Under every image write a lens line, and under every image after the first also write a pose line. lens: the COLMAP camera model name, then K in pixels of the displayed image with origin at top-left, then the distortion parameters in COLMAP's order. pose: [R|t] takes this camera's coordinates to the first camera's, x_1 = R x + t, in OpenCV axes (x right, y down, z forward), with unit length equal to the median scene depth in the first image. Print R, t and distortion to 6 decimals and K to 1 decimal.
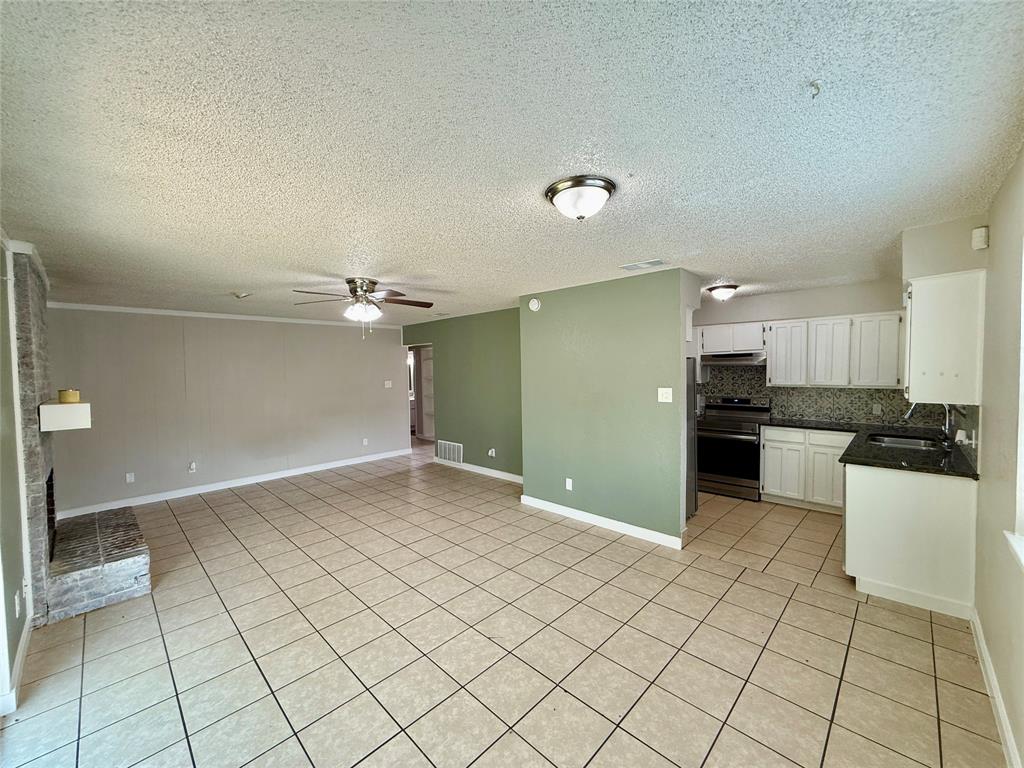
lens RADIAL K [[406.2, 0, 511.4], [0, 406.2, 385.8], [0, 0, 1]] dist [-0.000548, 0.001055]
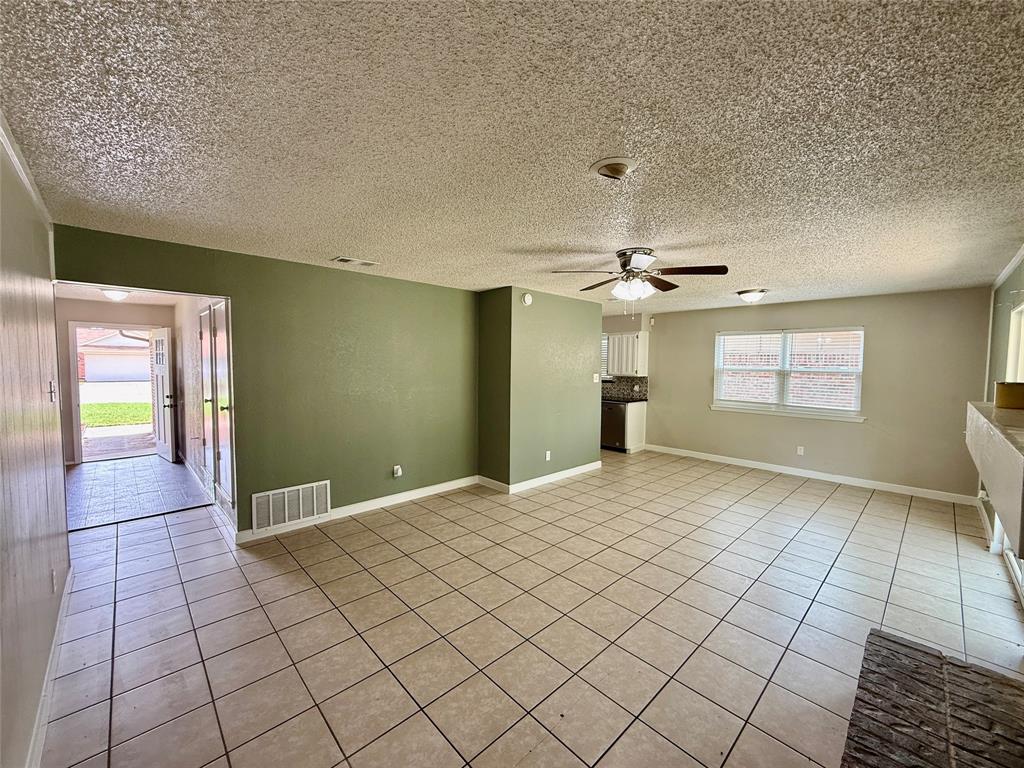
lens RADIAL K [[406.2, 0, 510.4], [0, 406.2, 385.8], [0, 0, 1]] dist [-0.000548, 0.001055]
pose [[0.040933, -0.037694, 0.998451, -0.979582], [0.032781, 0.998801, 0.036363, -0.012606], [-0.998624, 0.031242, 0.042120, 0.972103]]
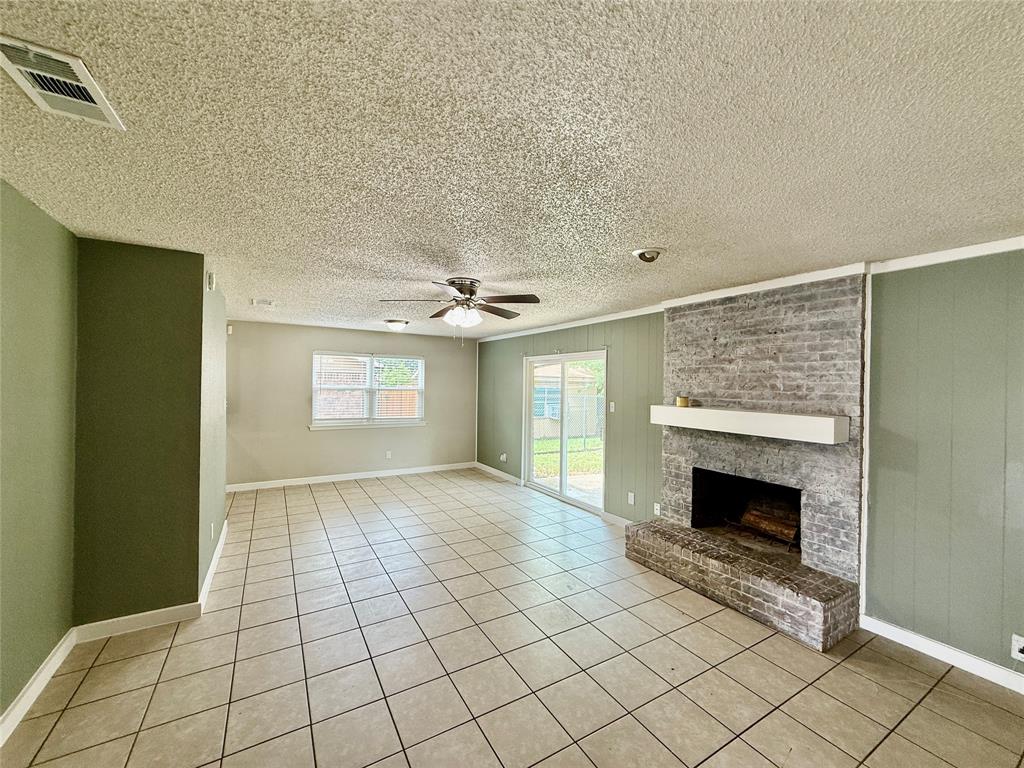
lens RADIAL K [[406.2, 0, 511.1], [0, 406.2, 384.4], [0, 0, 1]] dist [-0.000548, 0.001055]
pose [[-0.963107, 0.005707, 0.269059, -0.554729], [0.016764, 0.999106, 0.038817, -0.050727], [-0.268597, 0.041895, -0.962341, 1.455148]]
